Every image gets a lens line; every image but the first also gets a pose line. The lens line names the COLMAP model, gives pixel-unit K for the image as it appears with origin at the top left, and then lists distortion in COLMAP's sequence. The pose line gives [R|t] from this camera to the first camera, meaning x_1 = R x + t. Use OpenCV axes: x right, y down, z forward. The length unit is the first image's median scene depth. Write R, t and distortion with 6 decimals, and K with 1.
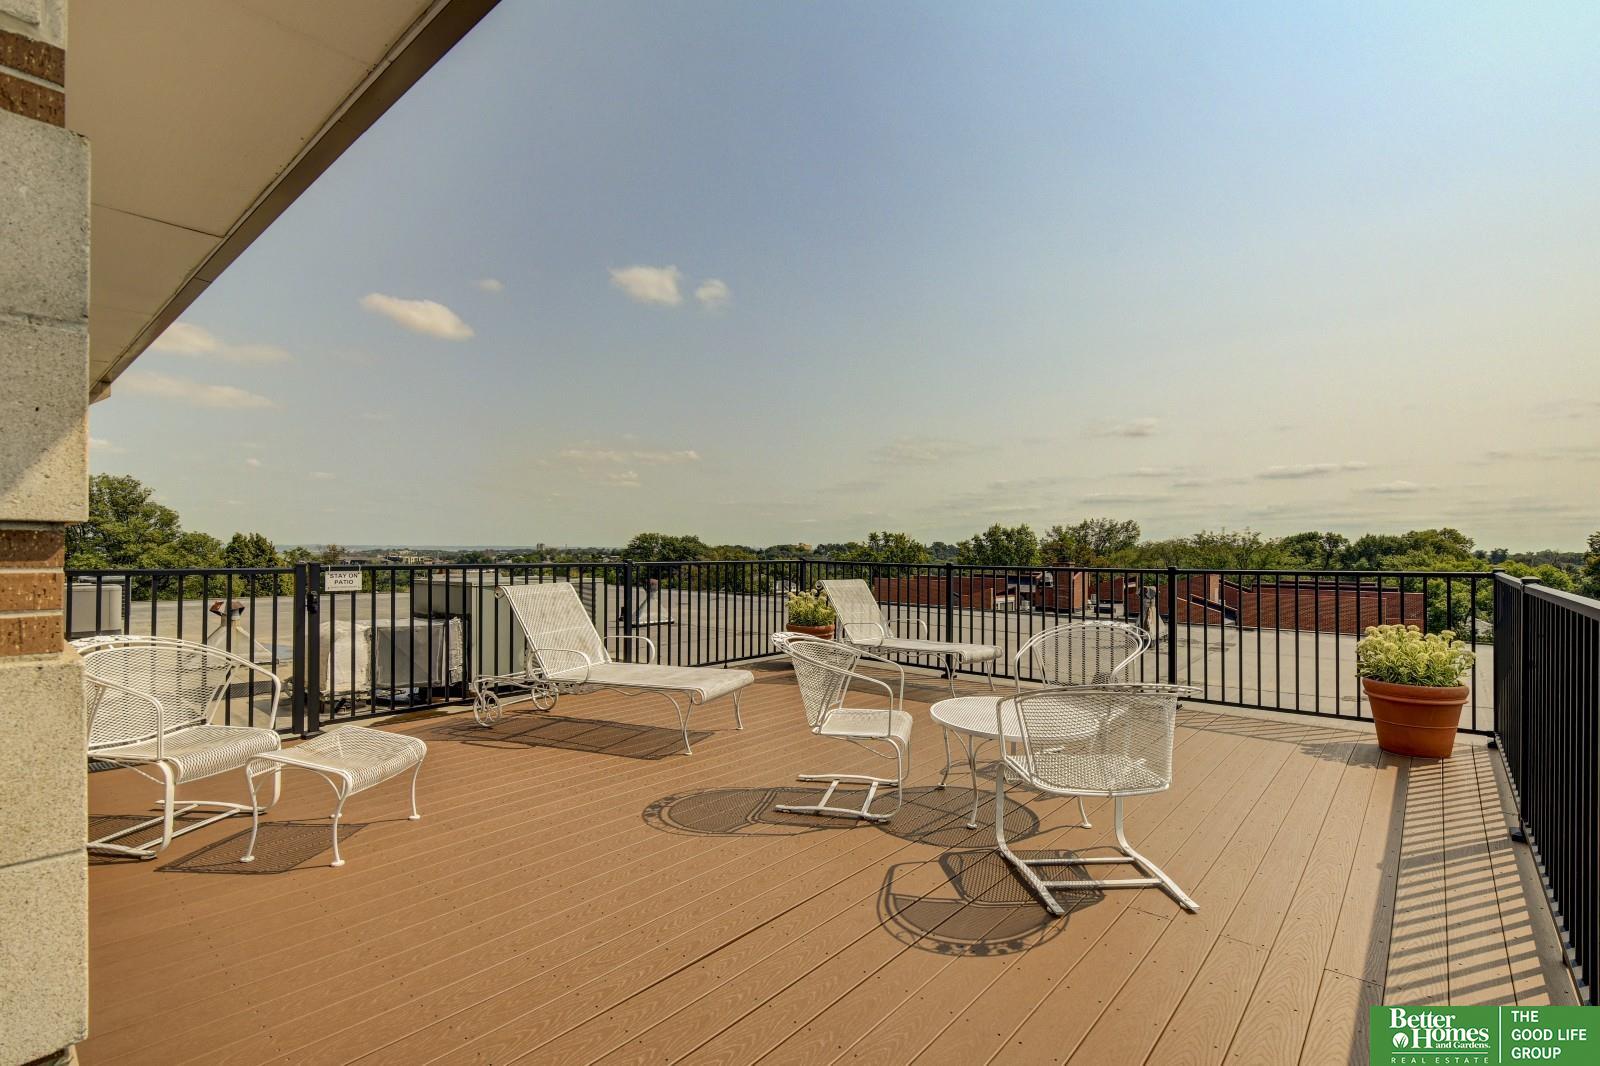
lens RADIAL K [[722.4, 0, 810.9], [0, 722.4, 549.1], [0, 0, 1]] dist [0.001571, 0.000371]
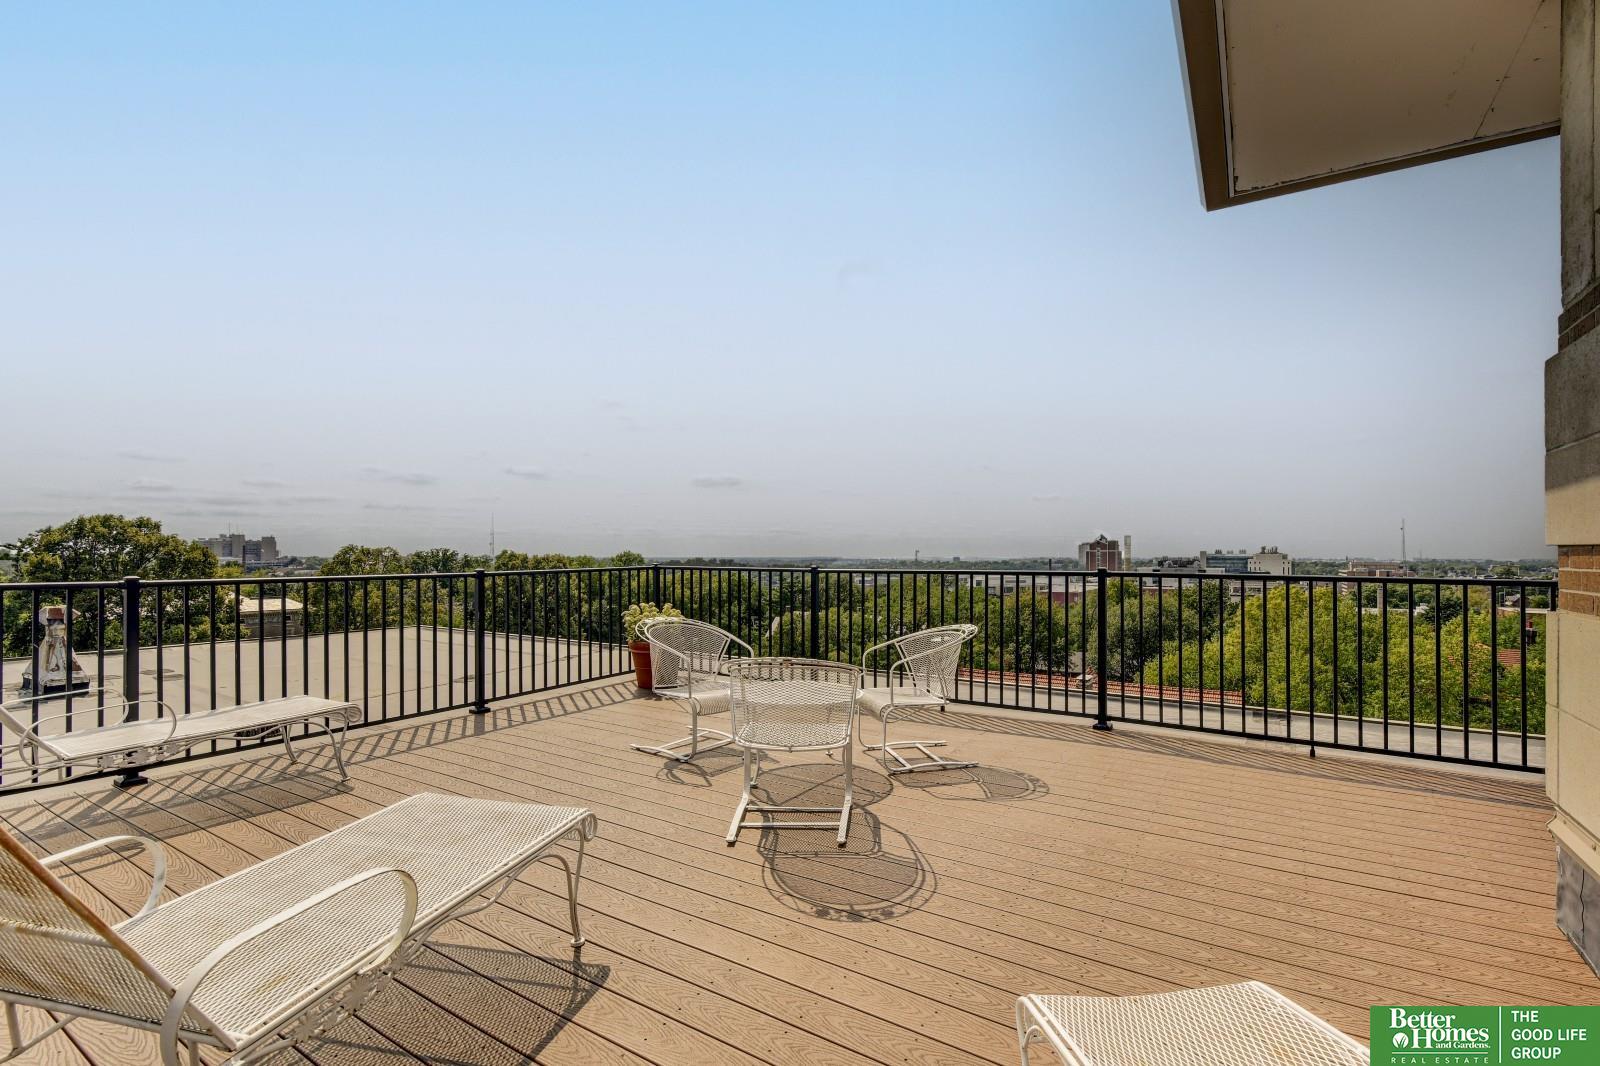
lens RADIAL K [[722.4, 0, 810.9], [0, 722.4, 549.1], [0, 0, 1]] dist [0.001571, 0.000371]
pose [[-0.147807, -0.002948, 0.989012, -0.703683], [0.000196, 0.999995, 0.003010, -0.012103], [-0.989016, 0.000638, -0.147806, 0.874641]]
